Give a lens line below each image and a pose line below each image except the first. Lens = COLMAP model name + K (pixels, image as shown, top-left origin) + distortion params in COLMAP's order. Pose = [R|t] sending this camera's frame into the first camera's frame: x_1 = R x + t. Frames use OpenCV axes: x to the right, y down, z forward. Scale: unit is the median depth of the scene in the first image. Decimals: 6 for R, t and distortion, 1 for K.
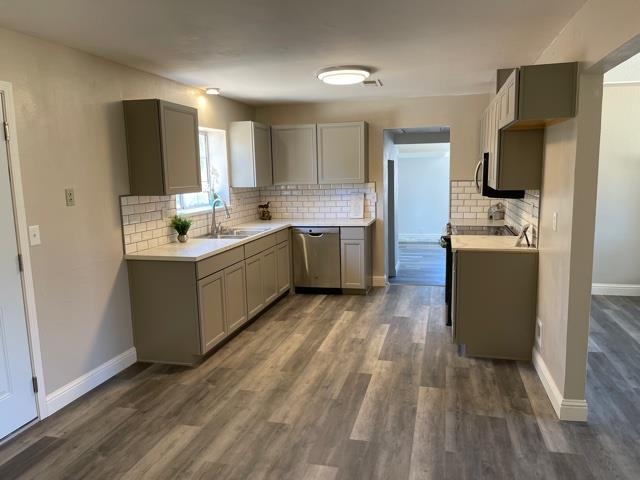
lens RADIAL K [[483.8, 0, 319.6], [0, 483.8, 240.1], [0, 0, 1]] dist [0.013664, -0.000998]
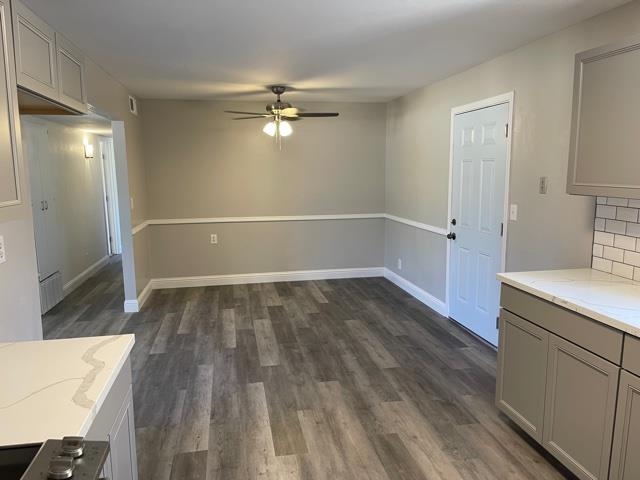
lens RADIAL K [[483.8, 0, 318.6], [0, 483.8, 240.6], [0, 0, 1]] dist [0.013664, -0.000998]
pose [[-0.905473, 0.090858, -0.414565, 0.373659], [-0.031885, 0.959491, 0.279928, -0.264523], [0.423205, 0.266686, -0.865896, 1.834774]]
